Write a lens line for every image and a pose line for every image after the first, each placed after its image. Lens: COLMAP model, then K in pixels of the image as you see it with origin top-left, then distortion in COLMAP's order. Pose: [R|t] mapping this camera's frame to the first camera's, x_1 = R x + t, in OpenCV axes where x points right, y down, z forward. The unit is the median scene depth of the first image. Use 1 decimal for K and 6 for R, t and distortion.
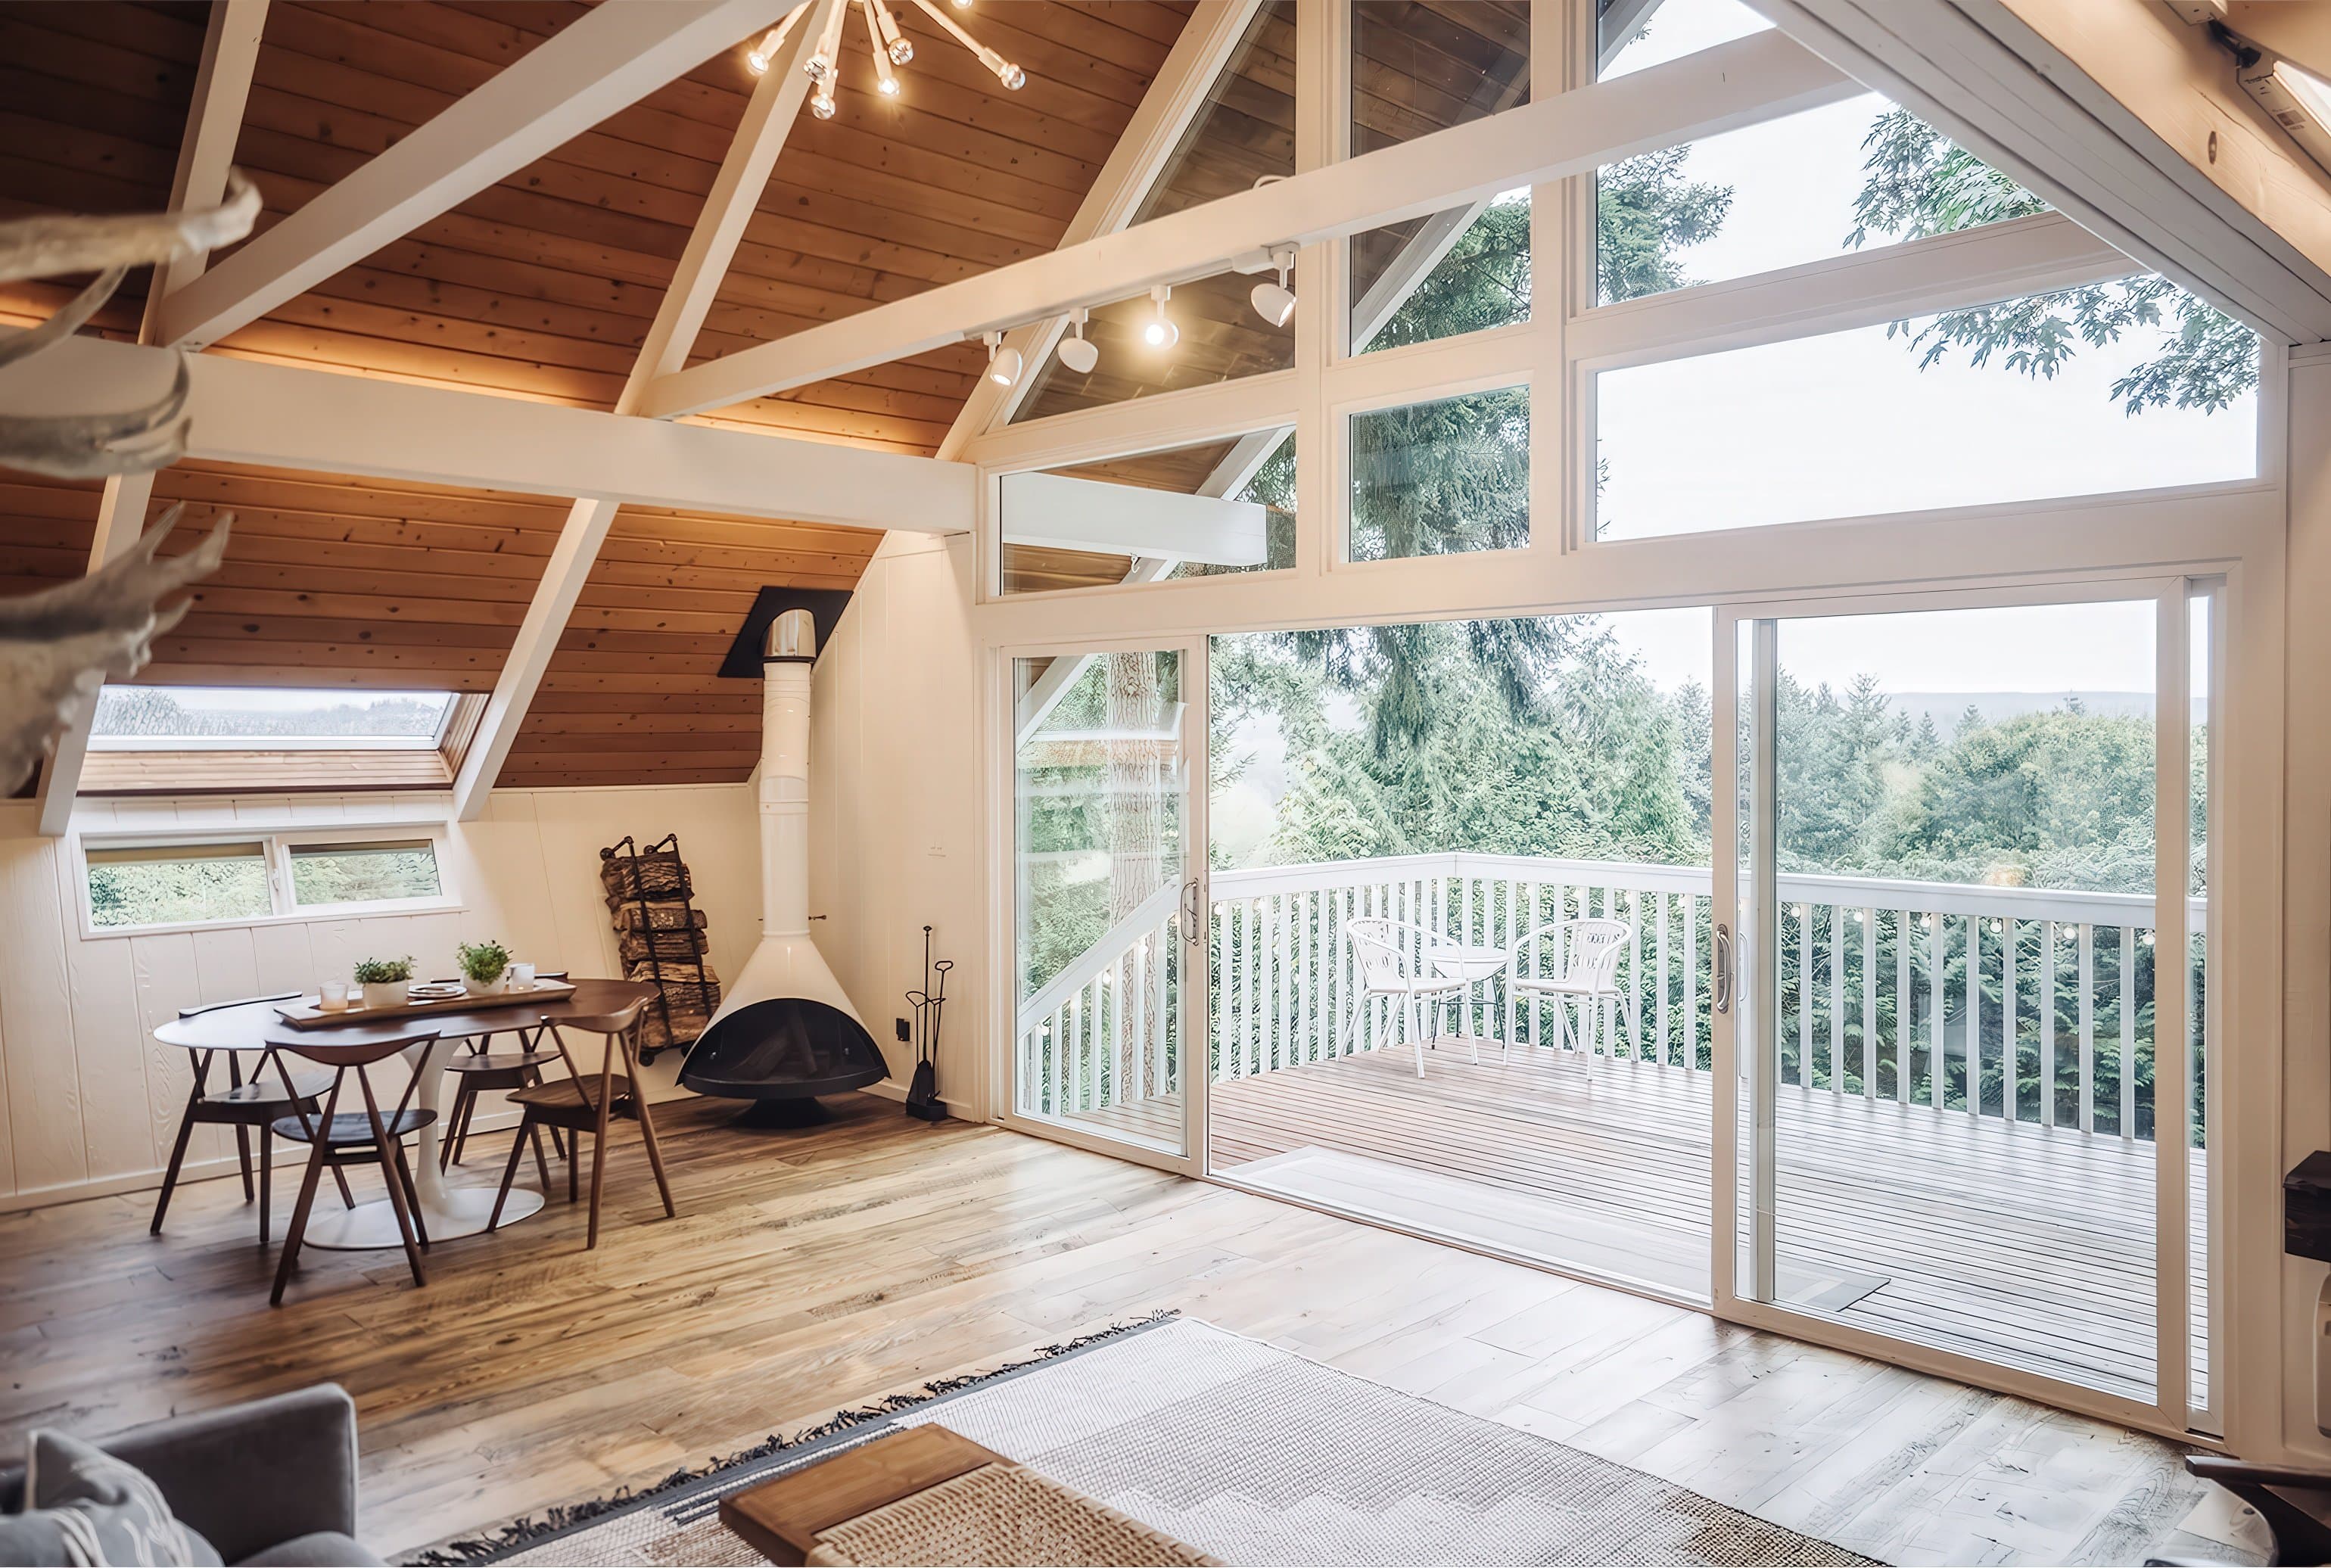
lens RADIAL K [[1770.8, 0, 1182.2], [0, 1770.8, 779.2], [0, 0, 1]] dist [-0.033797, 0.061770]
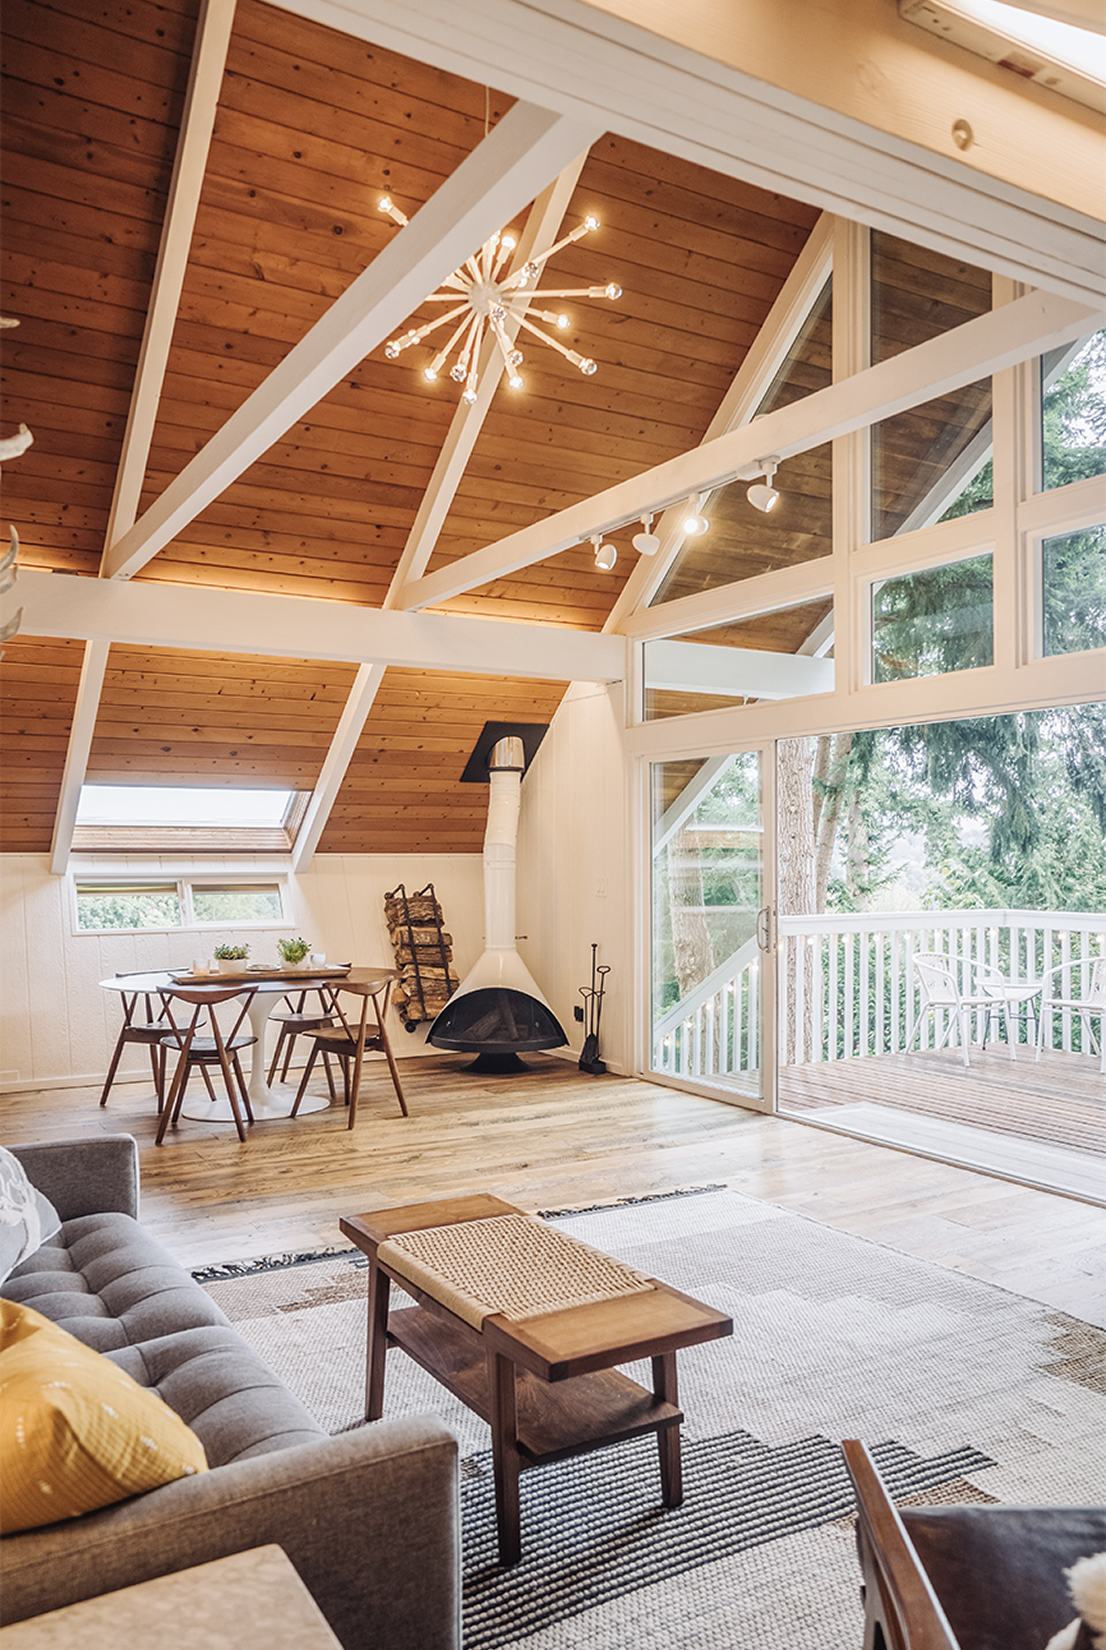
lens RADIAL K [[1249.9, 0, 552.7], [0, 1249.9, 825.2], [0, 0, 1]] dist [-0.026434, 0.024461]
pose [[0.971995, -0.020762, -0.234082, 0.087377], [0.009622, 0.998770, -0.048631, 0.042299], [0.234804, 0.045016, 0.971000, -0.041143]]
